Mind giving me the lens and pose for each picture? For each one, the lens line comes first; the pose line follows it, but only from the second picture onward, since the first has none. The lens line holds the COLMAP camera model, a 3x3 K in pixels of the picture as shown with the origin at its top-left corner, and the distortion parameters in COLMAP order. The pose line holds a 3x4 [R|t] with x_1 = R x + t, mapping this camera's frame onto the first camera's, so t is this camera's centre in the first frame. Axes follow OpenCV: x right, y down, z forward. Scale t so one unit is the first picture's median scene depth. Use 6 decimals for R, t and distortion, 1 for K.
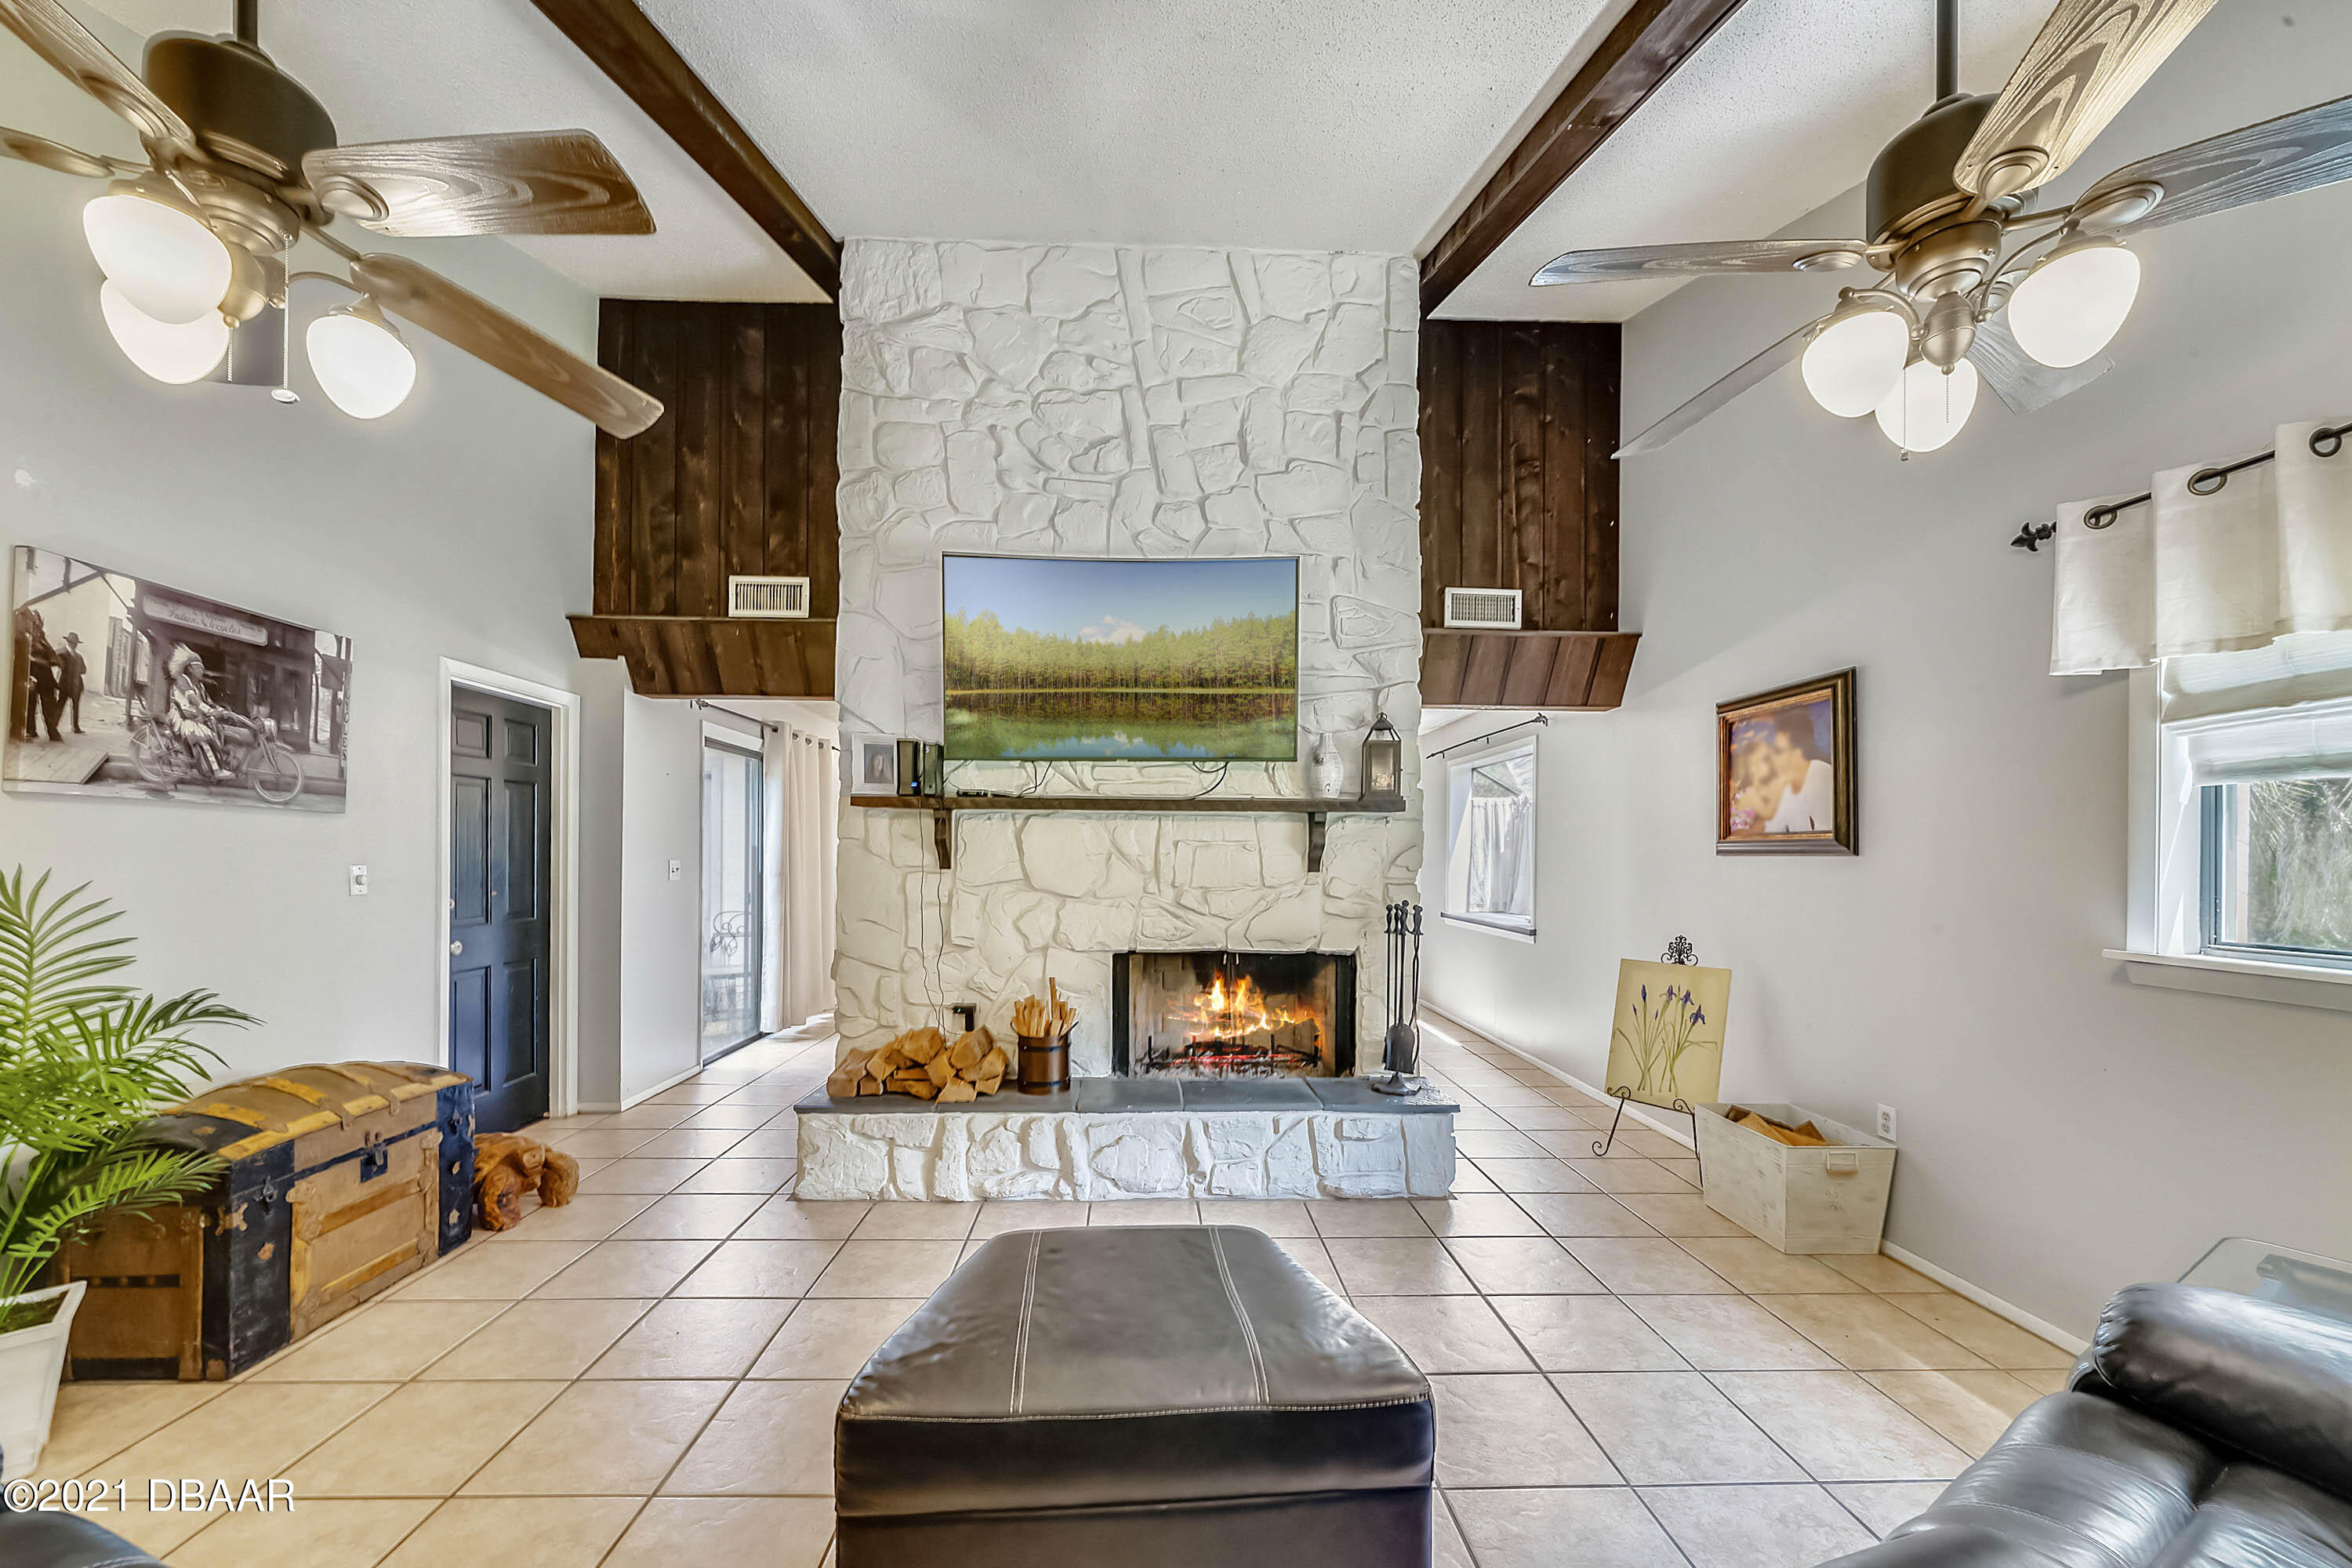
lens RADIAL K [[888.5, 0, 1154.1], [0, 888.5, 852.2], [0, 0, 1]] dist [-0.001934, -0.000183]
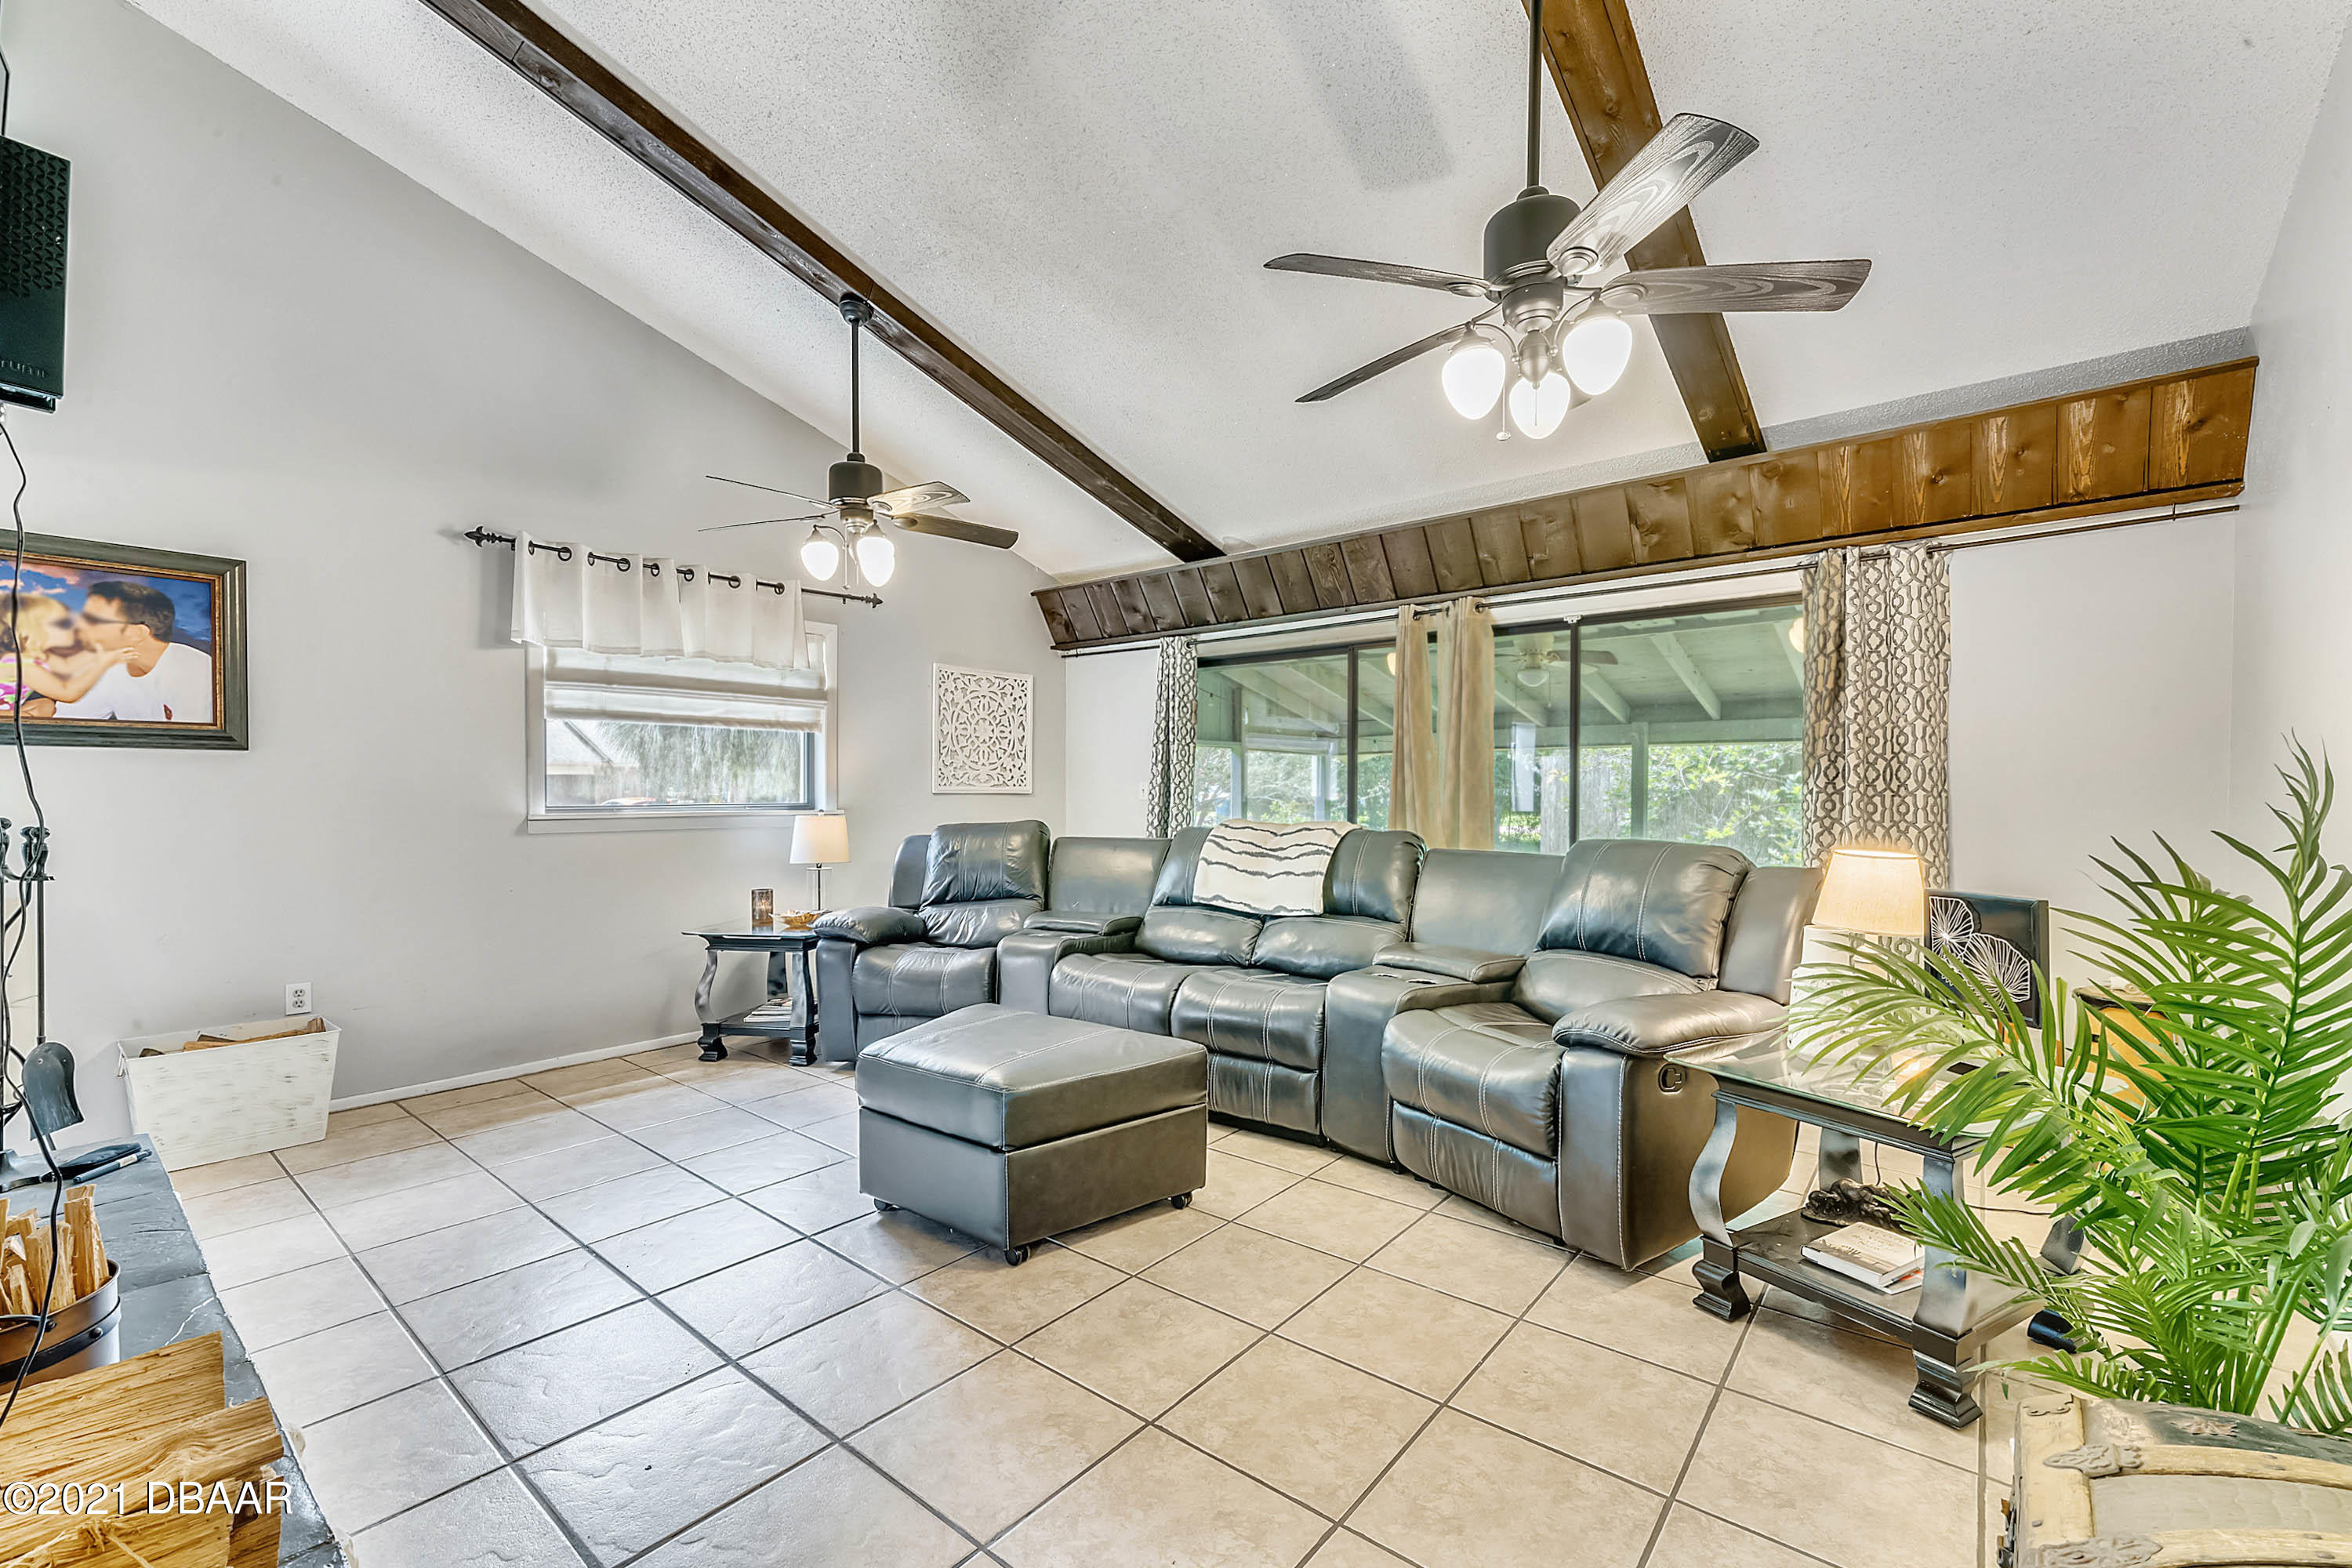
lens RADIAL K [[999.5, 0, 1172.9], [0, 999.5, 794.2], [0, 0, 1]] dist [-0.001806, 0.000824]
pose [[-0.758075, -0.012866, 0.652041, -0.615546], [-0.010423, 0.999917, 0.007613, 0.028041], [-0.652085, -0.001025, -0.758145, 0.978820]]
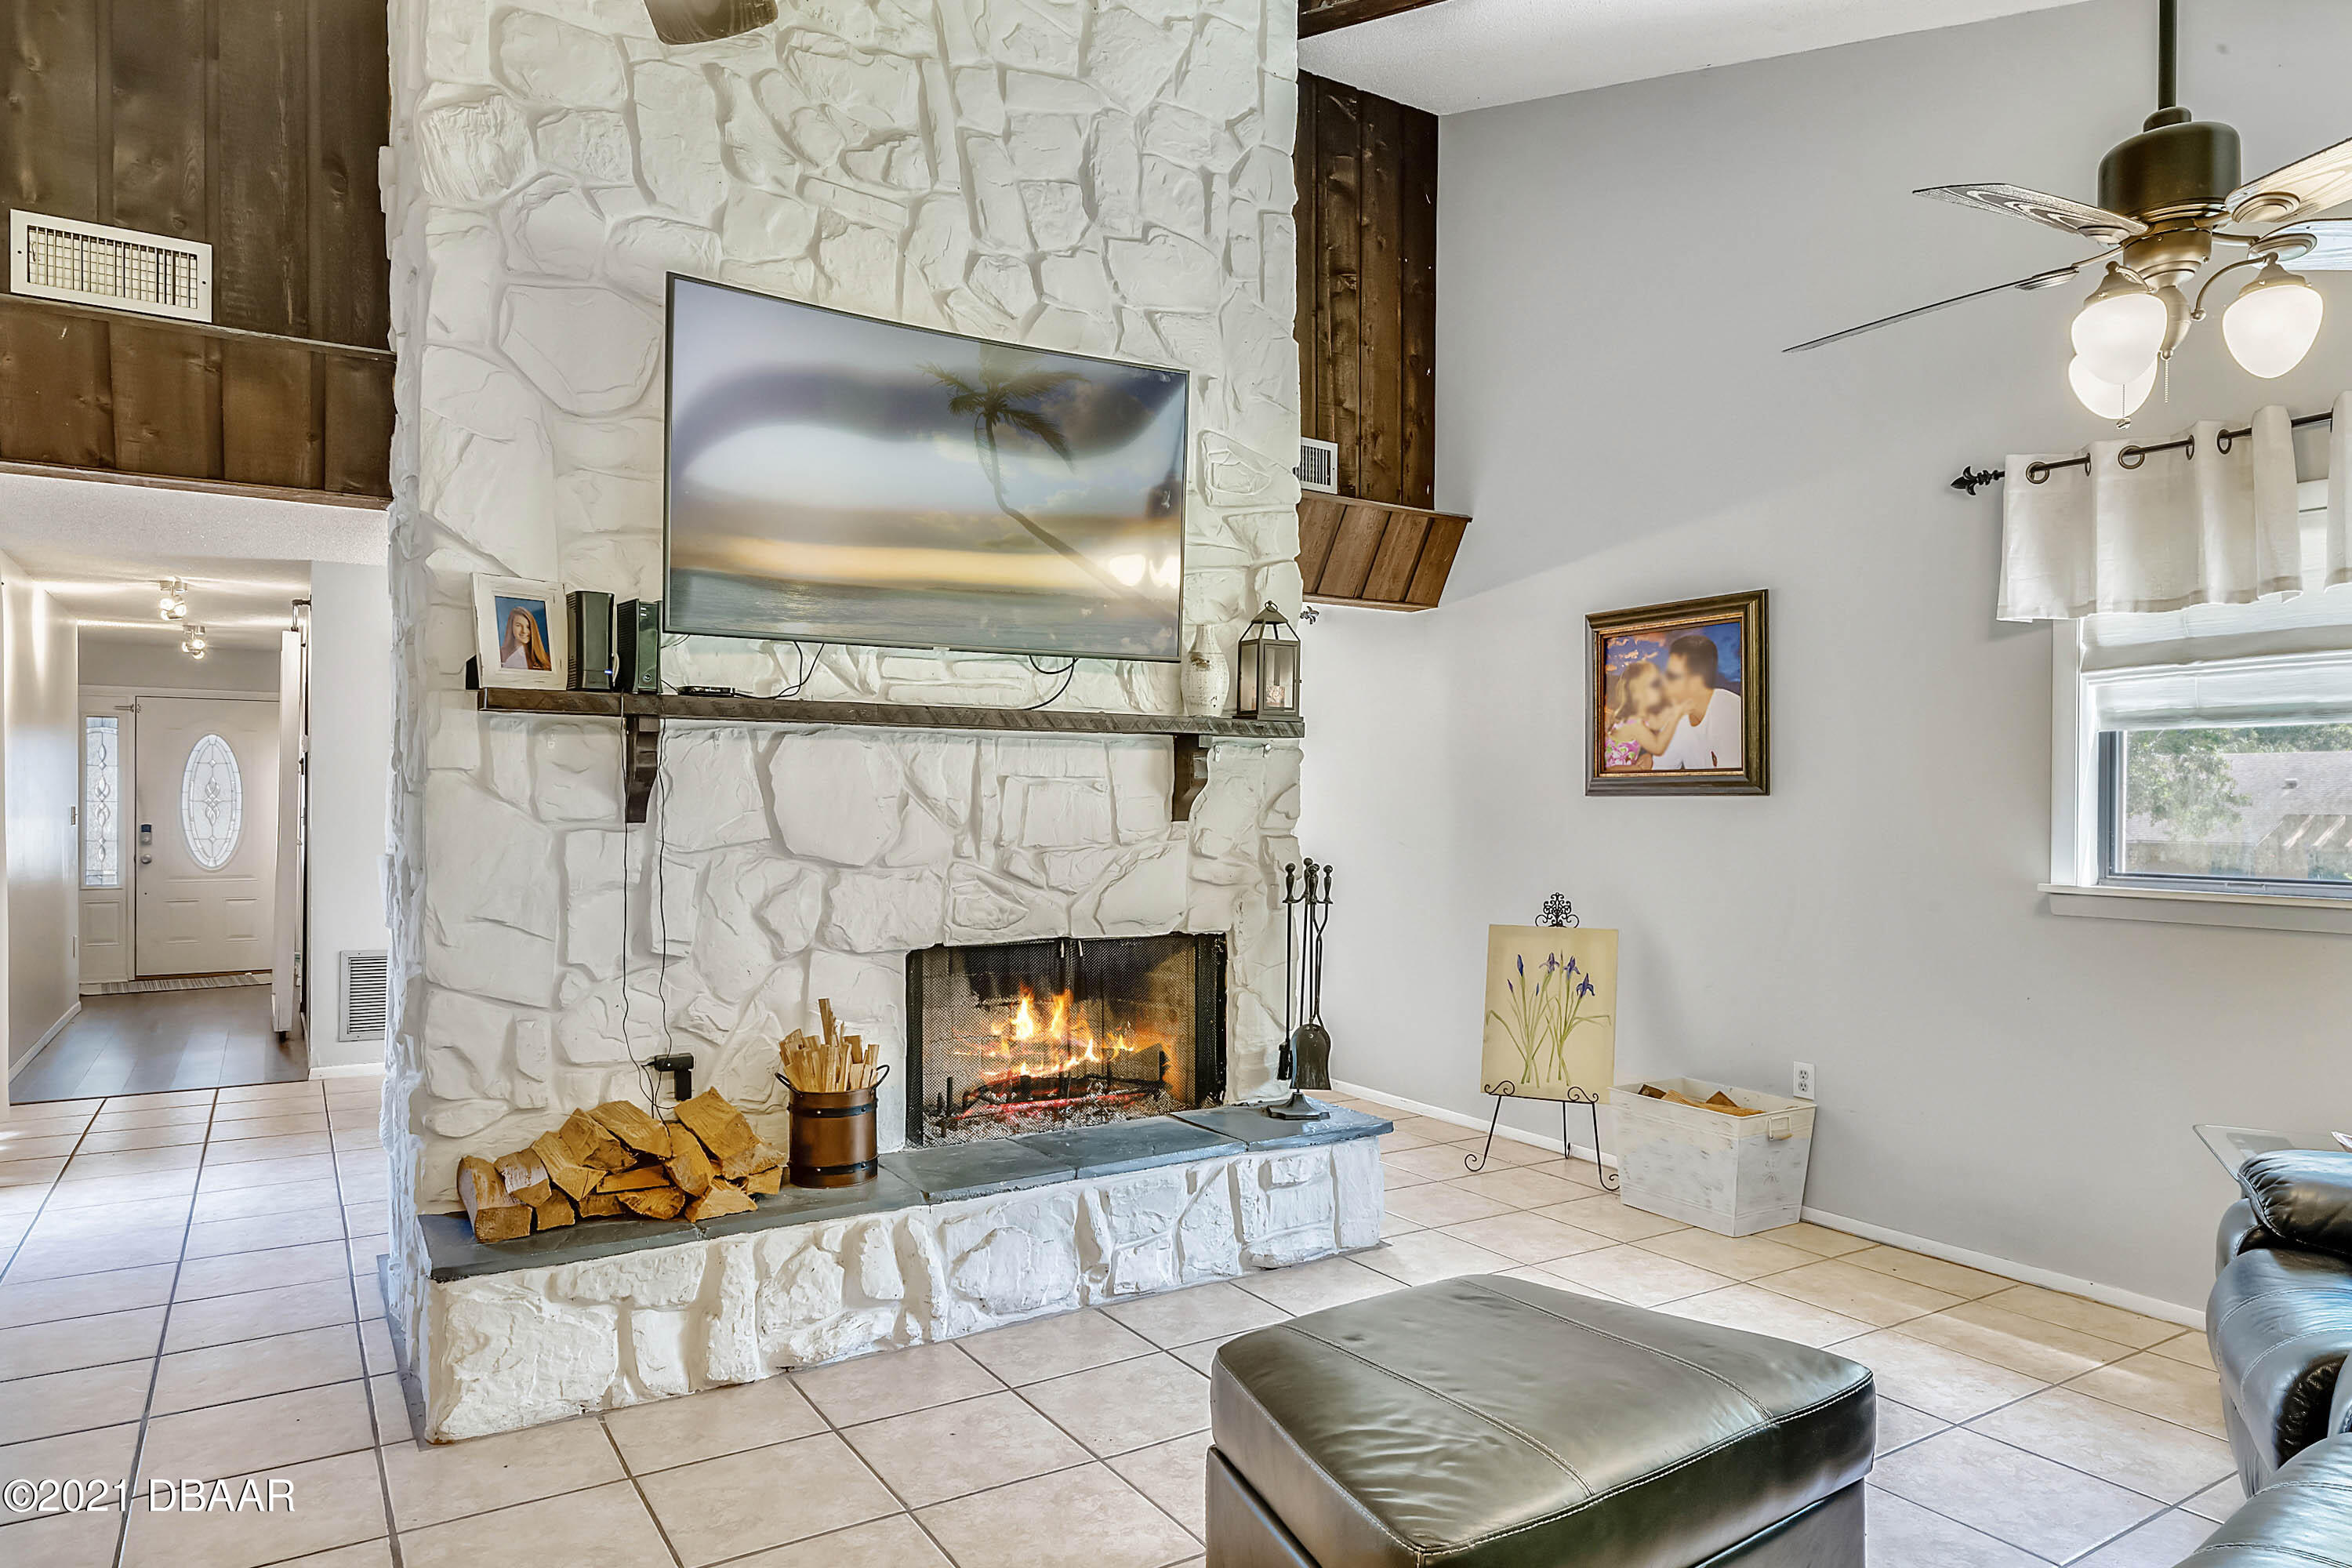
lens RADIAL K [[1437.7, 0, 1152.5], [0, 1437.7, 800.5], [0, 0, 1]] dist [0.006104, 0.011693]
pose [[0.862984, -0.004674, 0.505209, -0.425338], [0.001057, 0.999972, 0.007444, -0.002418], [-0.505230, -0.005890, 0.862965, 0.031039]]
